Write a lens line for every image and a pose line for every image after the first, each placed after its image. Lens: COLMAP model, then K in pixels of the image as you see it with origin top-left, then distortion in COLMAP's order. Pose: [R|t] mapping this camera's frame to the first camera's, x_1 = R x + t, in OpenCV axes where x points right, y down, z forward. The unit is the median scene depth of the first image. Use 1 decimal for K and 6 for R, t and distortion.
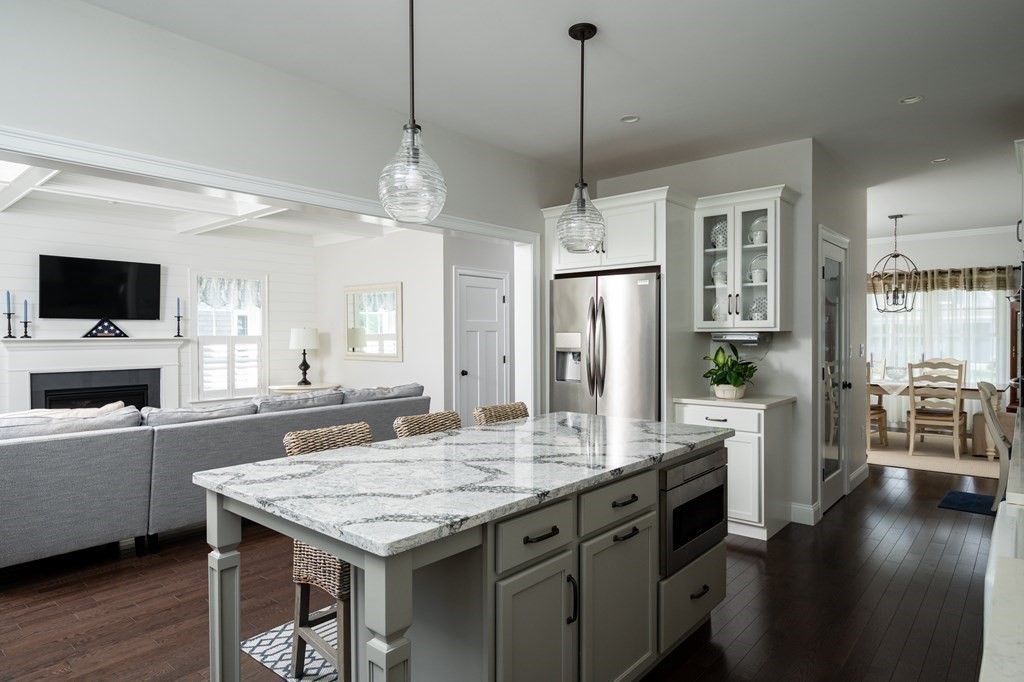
lens RADIAL K [[582.6, 0, 514.6], [0, 582.6, 340.8], [0, 0, 1]] dist [-0.015365, -0.000382]
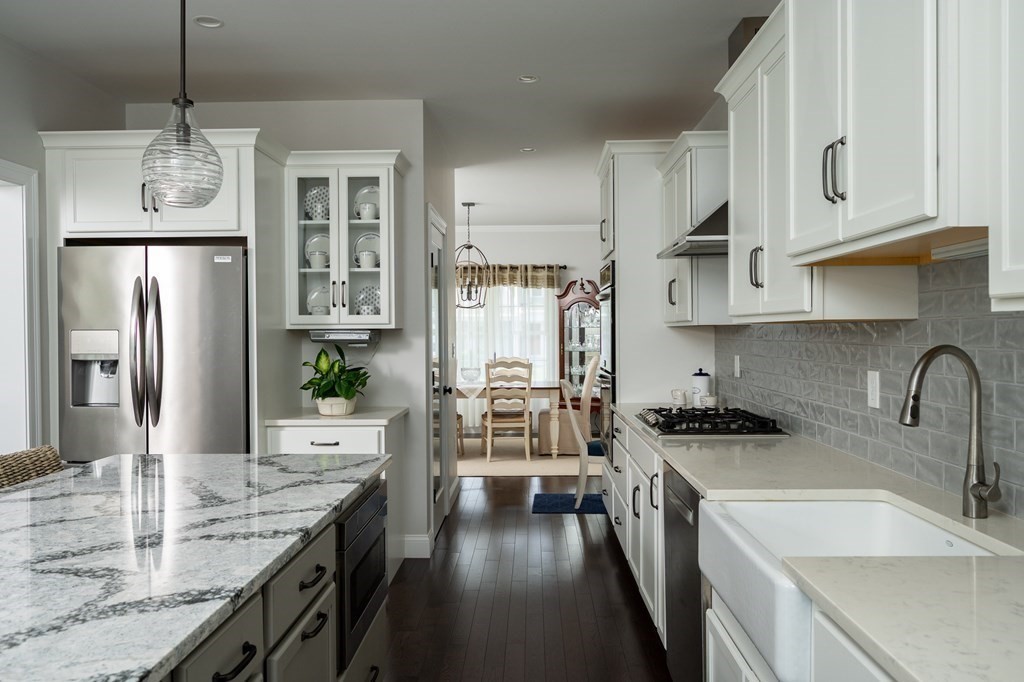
lens RADIAL K [[744.8, 0, 519.2], [0, 744.8, 339.9], [0, 0, 1]] dist [-0.010227, -0.008767]
pose [[0.770095, -0.008682, 0.637870, -0.072503], [0.010030, 0.999949, 0.001501, -0.000229], [-0.637851, 0.005243, 0.770142, 0.072749]]
